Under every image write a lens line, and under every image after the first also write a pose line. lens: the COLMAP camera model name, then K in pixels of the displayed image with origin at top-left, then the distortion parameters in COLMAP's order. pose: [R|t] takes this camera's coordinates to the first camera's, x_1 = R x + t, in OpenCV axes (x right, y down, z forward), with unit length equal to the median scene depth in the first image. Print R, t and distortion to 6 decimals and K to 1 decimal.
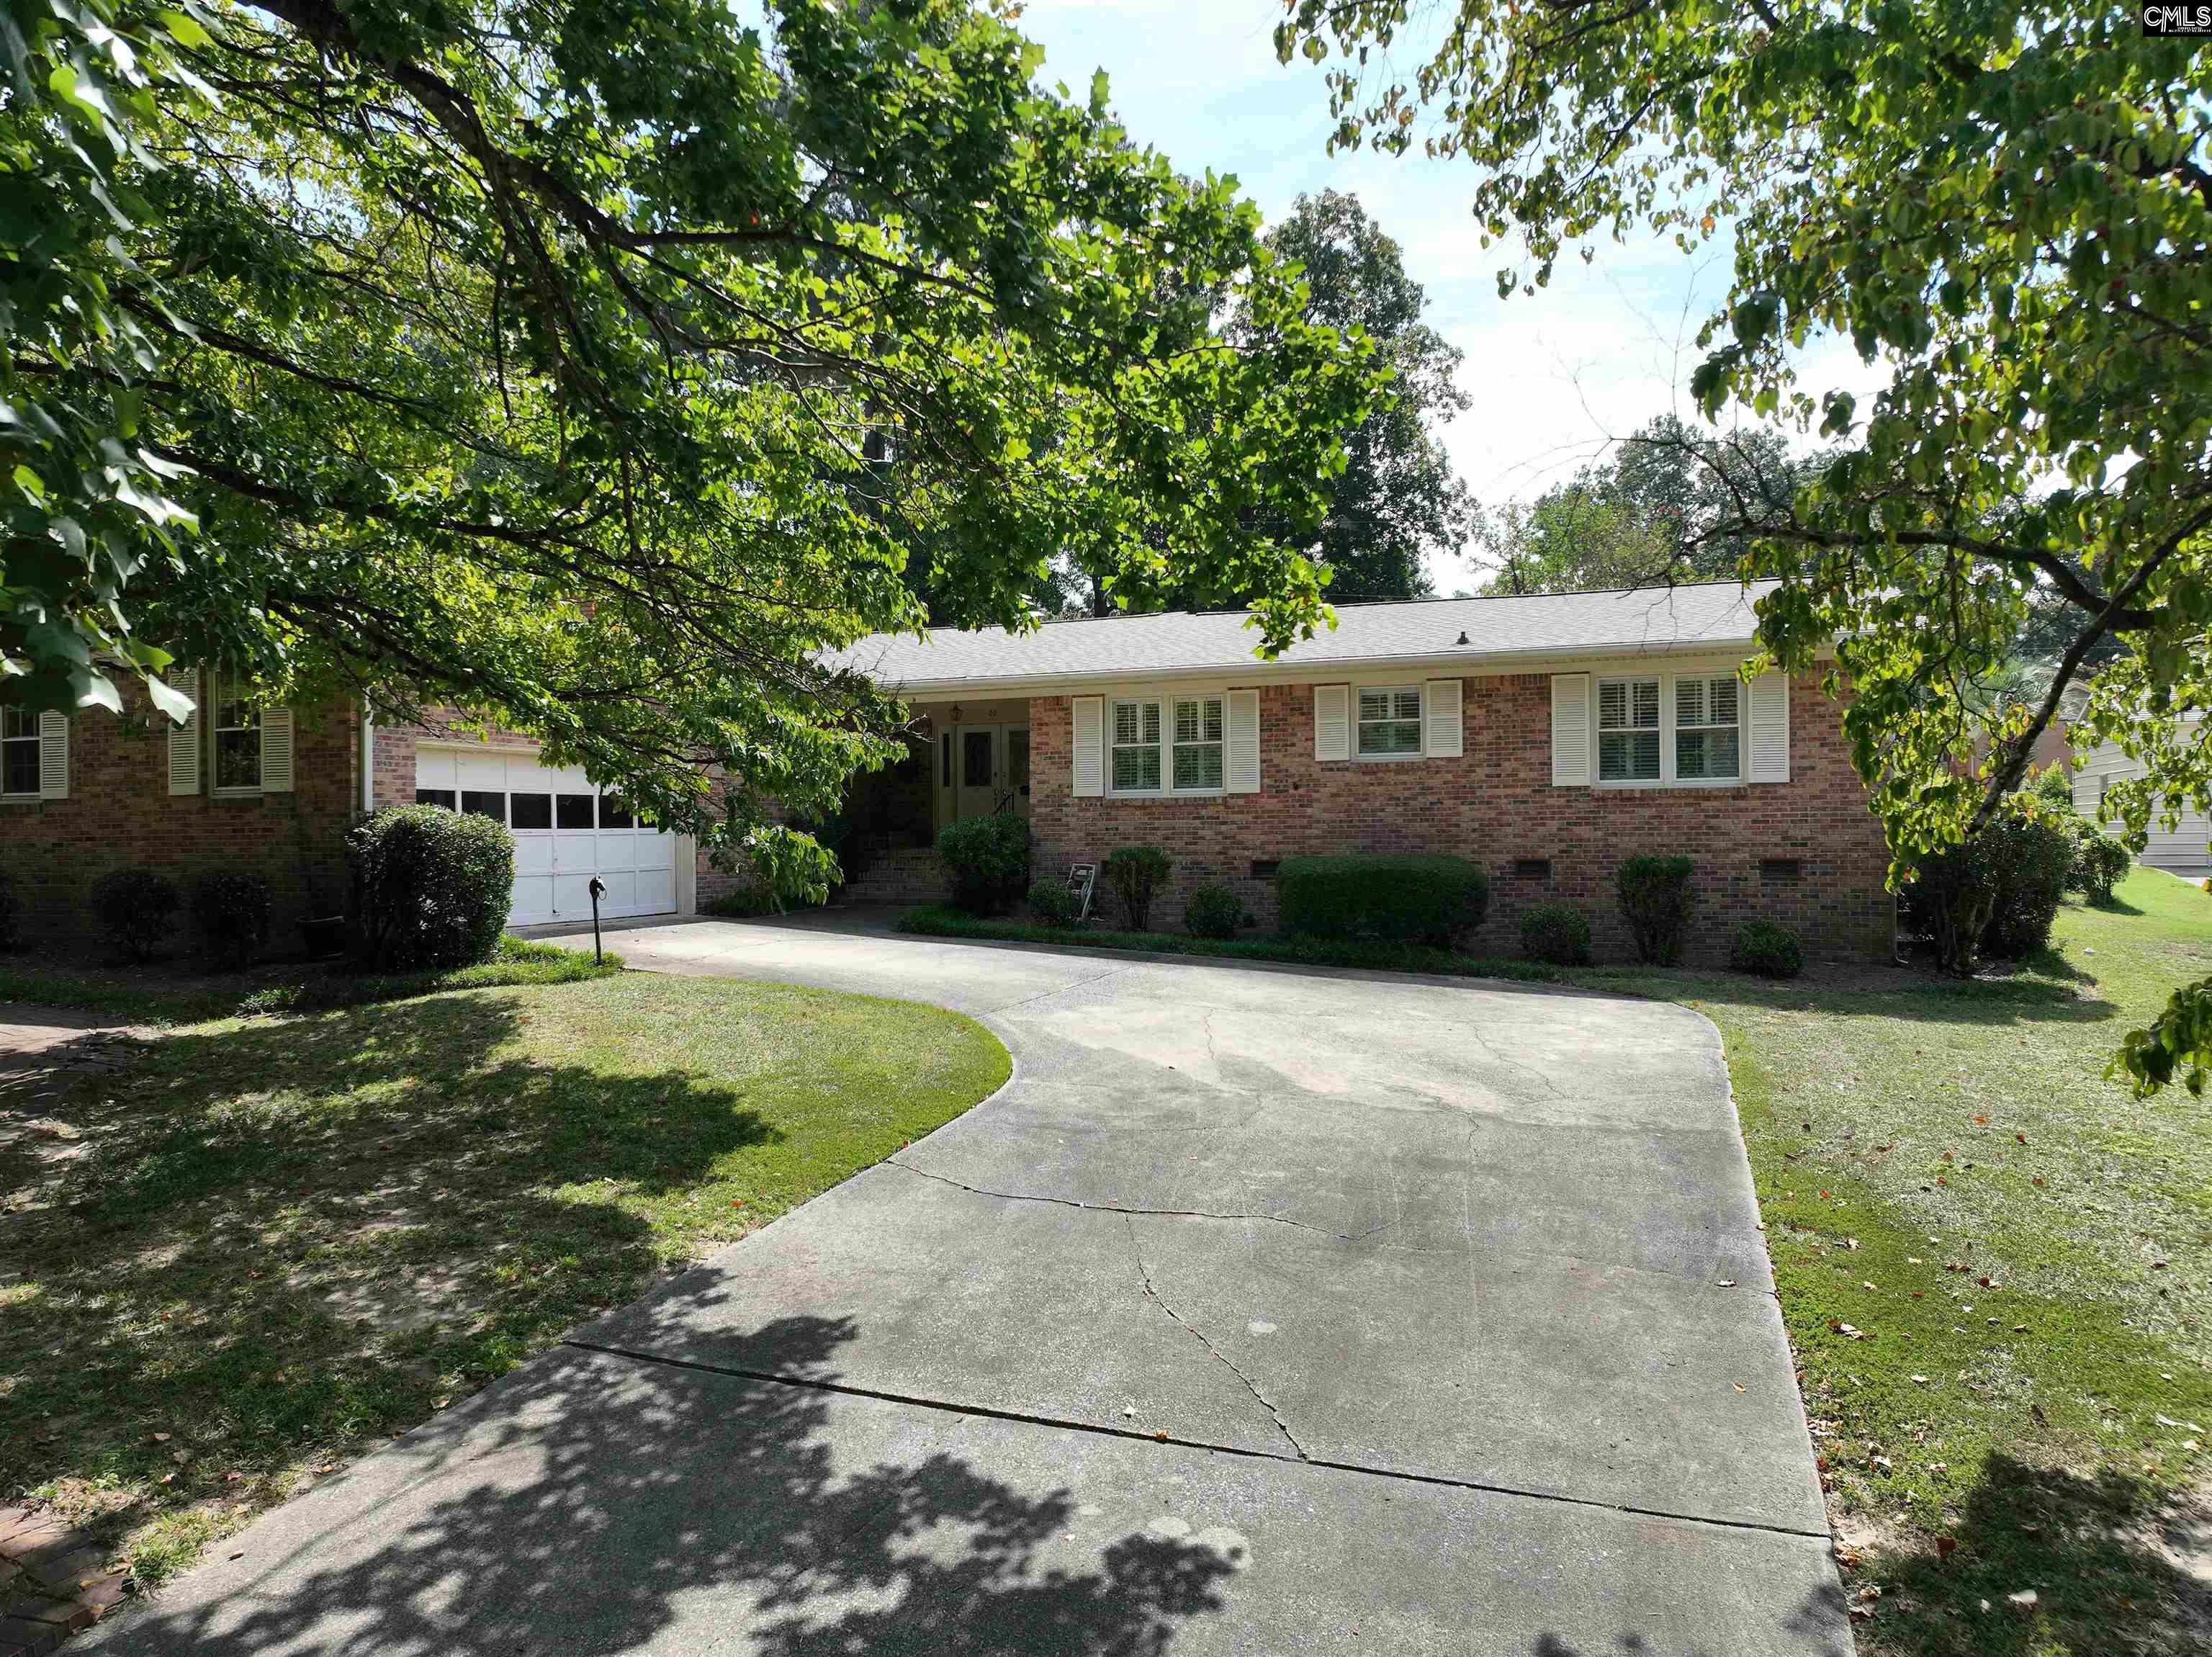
lens RADIAL K [[1543.3, 0, 1104.5], [0, 1543.3, 823.3], [0, 0, 1]] dist [-0.002414, -0.001105]
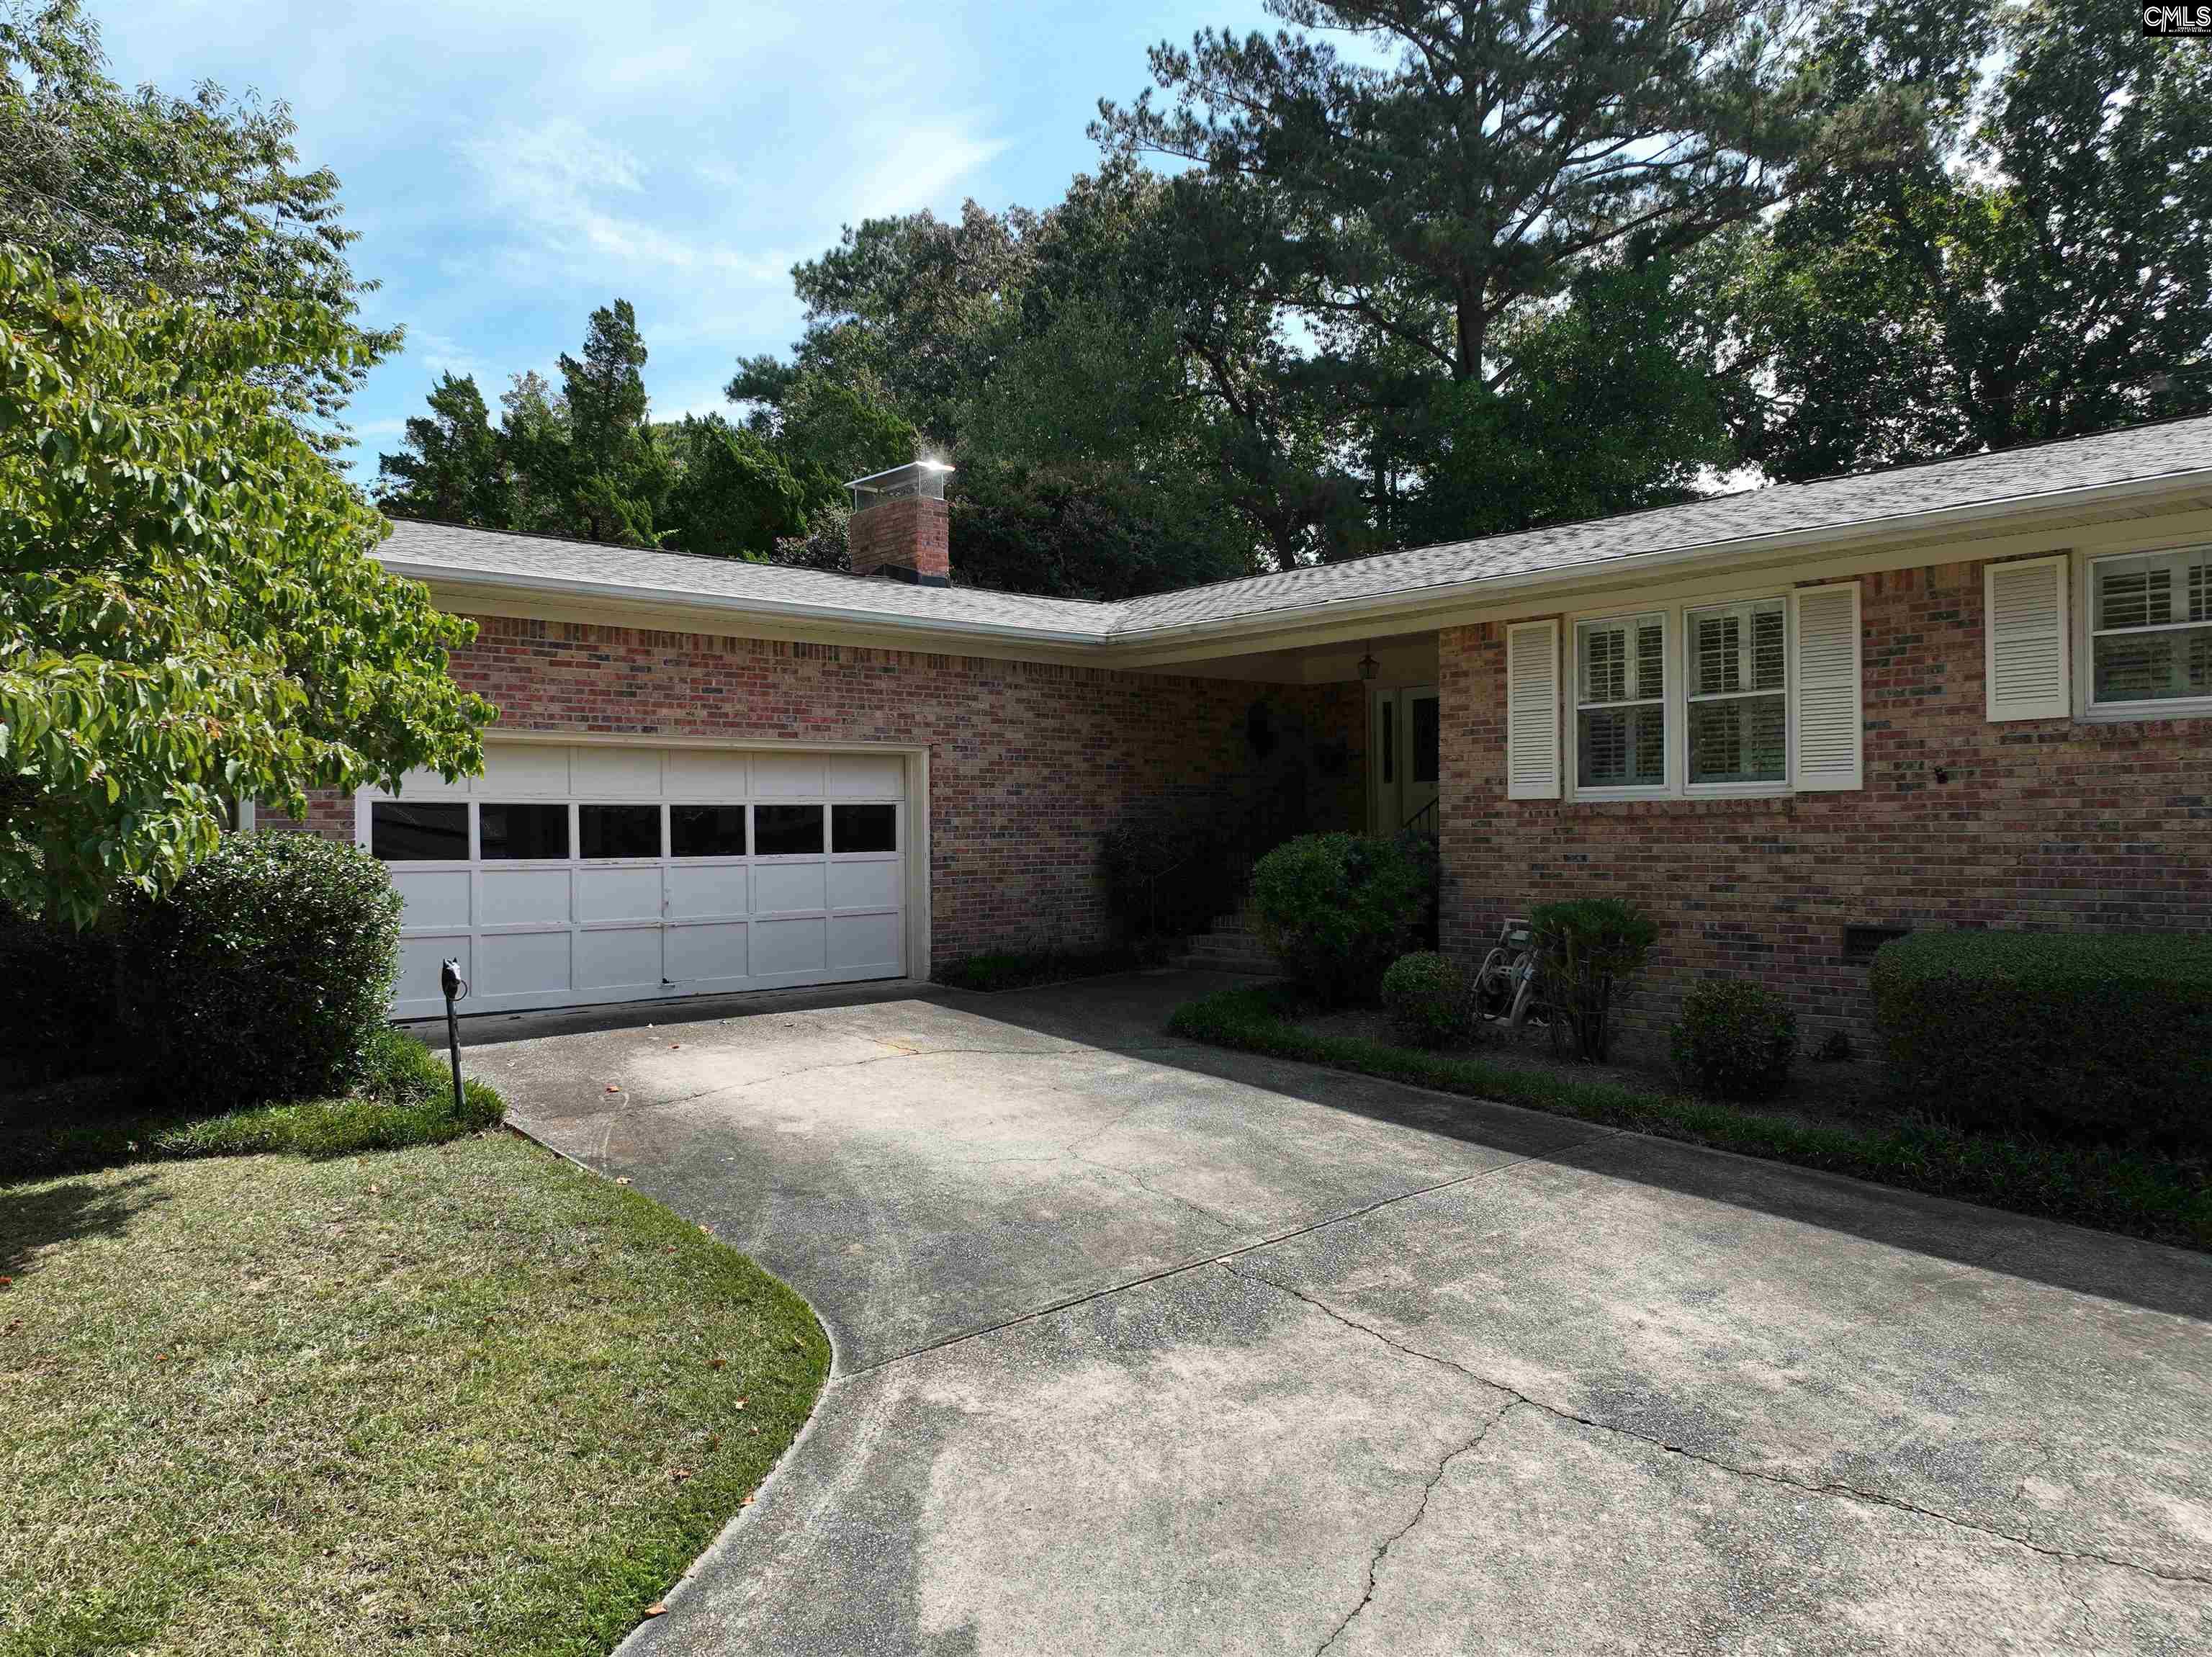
lens RADIAL K [[1543.3, 0, 1109.2], [0, 1543.3, 842.7], [0, 0, 1]] dist [-0.002414, -0.001105]
pose [[0.902255, 0.002713, -0.431195, 0.094643], [0.003644, 0.999897, 0.013916, -0.010415], [0.431188, -0.014127, 0.902151, 0.441730]]
